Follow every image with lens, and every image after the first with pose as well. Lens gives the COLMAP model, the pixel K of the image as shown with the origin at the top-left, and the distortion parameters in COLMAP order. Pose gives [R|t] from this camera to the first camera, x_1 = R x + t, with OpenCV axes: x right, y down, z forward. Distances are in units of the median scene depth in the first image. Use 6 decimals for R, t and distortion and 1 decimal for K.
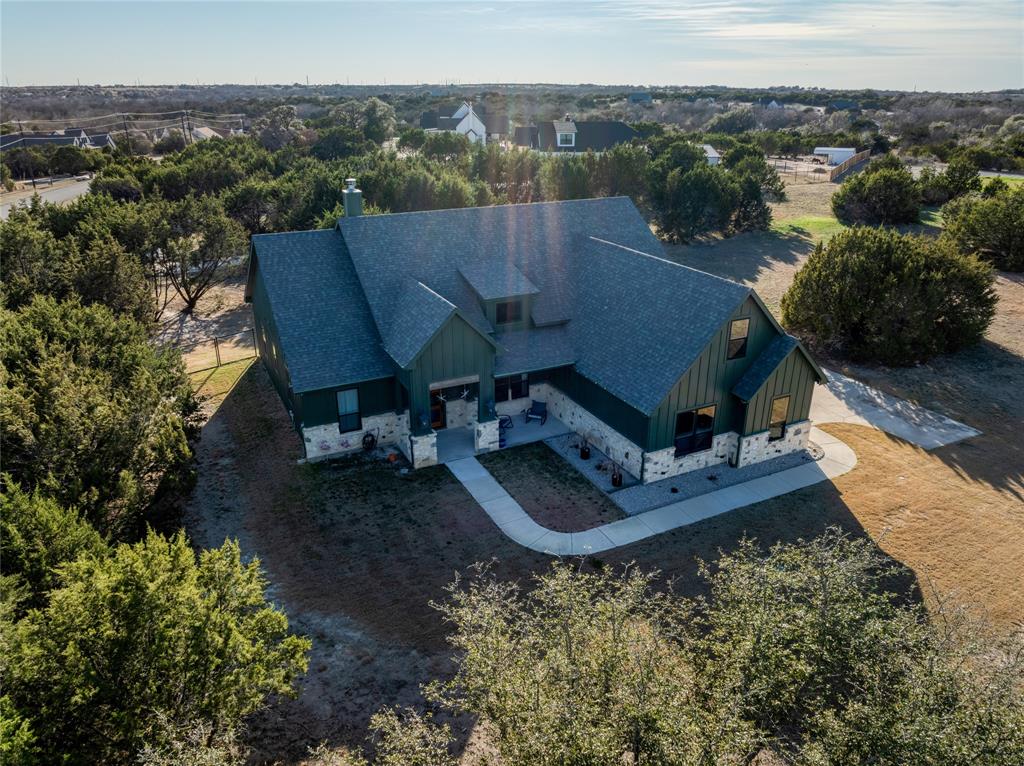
lens RADIAL K [[721.0, 0, 512.0], [0, 721.0, 383.0], [0, 0, 1]] dist [-0.058528, 0.041406]
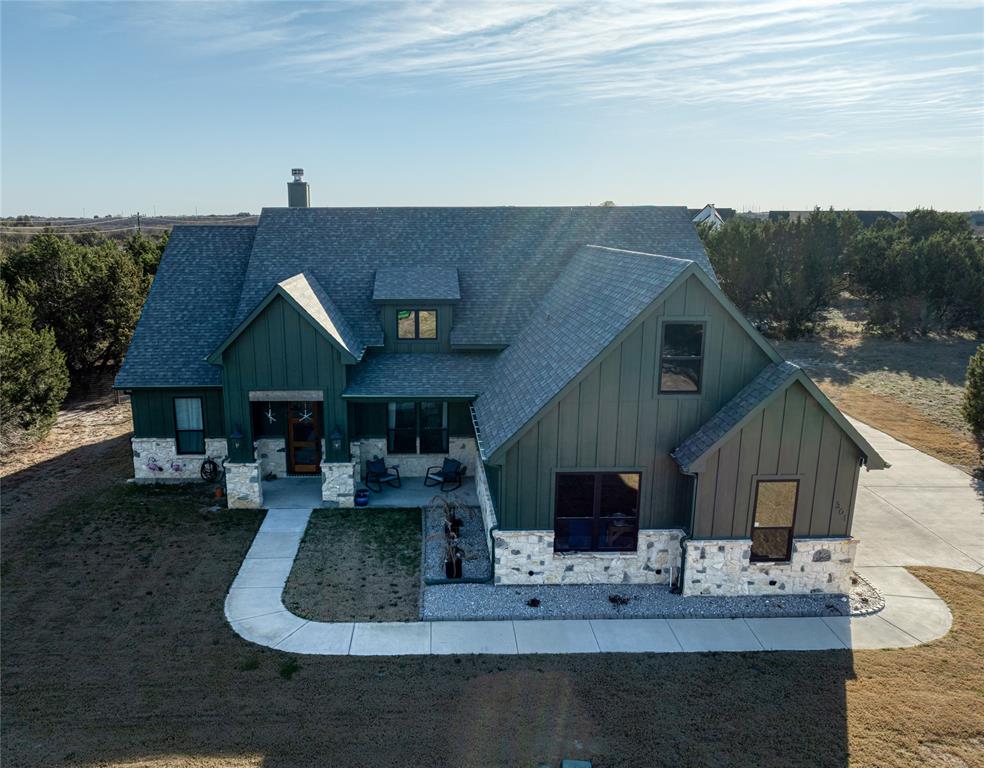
lens RADIAL K [[783.8, 0, 428.7], [0, 783.8, 399.9], [0, 0, 1]] dist [-0.043436, 0.000818]
pose [[0.897382, 0.094718, -0.430970, 0.385226], [-0.164715, 0.977996, -0.128034, 0.079341], [0.409360, 0.185882, 0.893237, 0.350977]]
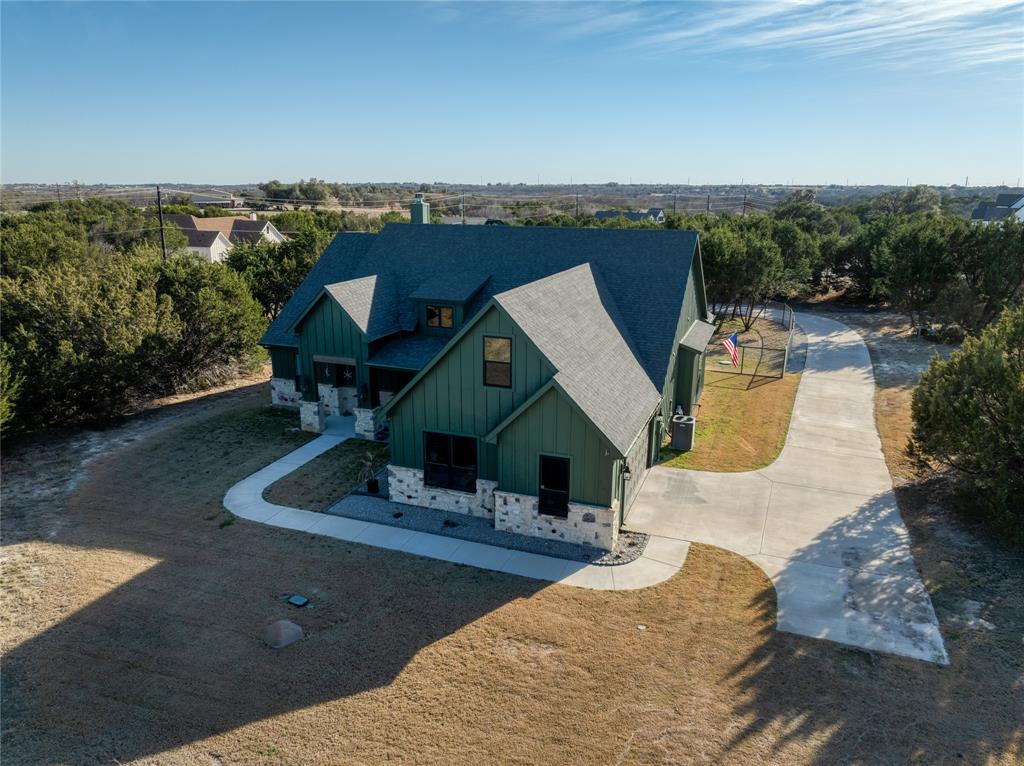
lens RADIAL K [[721.0, 0, 512.0], [0, 721.0, 383.0], [0, 0, 1]] dist [-0.058528, 0.041406]
pose [[0.683166, 0.197973, -0.702916, 0.852847], [-0.284199, 0.958745, -0.006187, -0.036018], [0.672692, 0.203995, 0.711246, 0.418887]]
